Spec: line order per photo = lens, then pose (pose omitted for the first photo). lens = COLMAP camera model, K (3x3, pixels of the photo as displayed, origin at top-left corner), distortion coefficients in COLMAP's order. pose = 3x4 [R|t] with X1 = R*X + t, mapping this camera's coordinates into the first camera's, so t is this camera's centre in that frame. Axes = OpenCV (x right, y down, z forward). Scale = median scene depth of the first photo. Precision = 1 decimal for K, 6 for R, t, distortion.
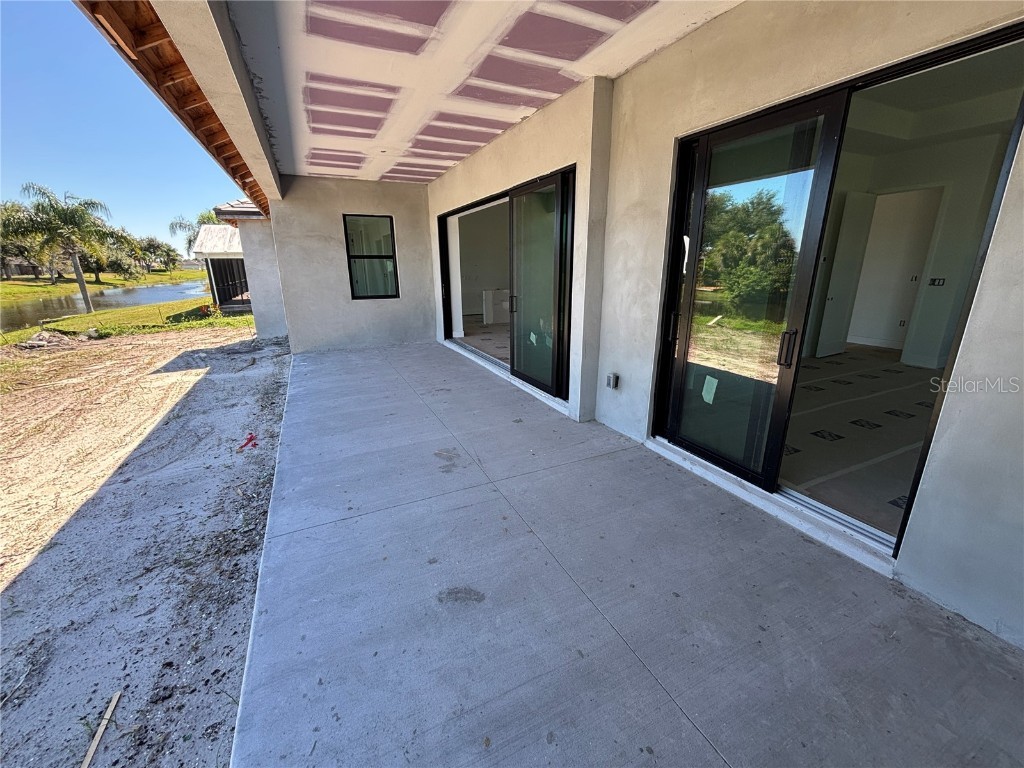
lens RADIAL K [[414.9, 0, 516.8], [0, 414.9, 385.0], [0, 0, 1]] dist [0.001476, -0.001098]
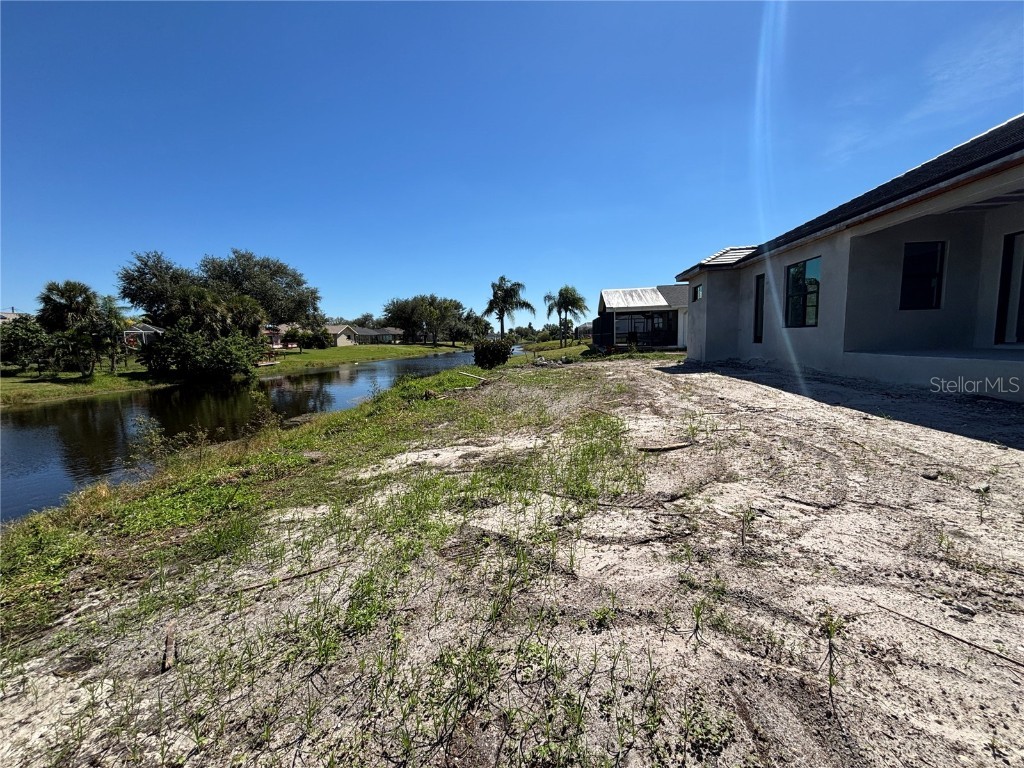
lens RADIAL K [[414.9, 0, 515.0], [0, 414.9, 370.8], [0, 0, 1]] dist [0.001476, -0.001098]
pose [[0.845146, 0.025662, -0.533919, -0.560420], [-0.128262, 0.979401, -0.155955, 0.238672], [0.518918, 0.200287, 0.831029, -0.435787]]
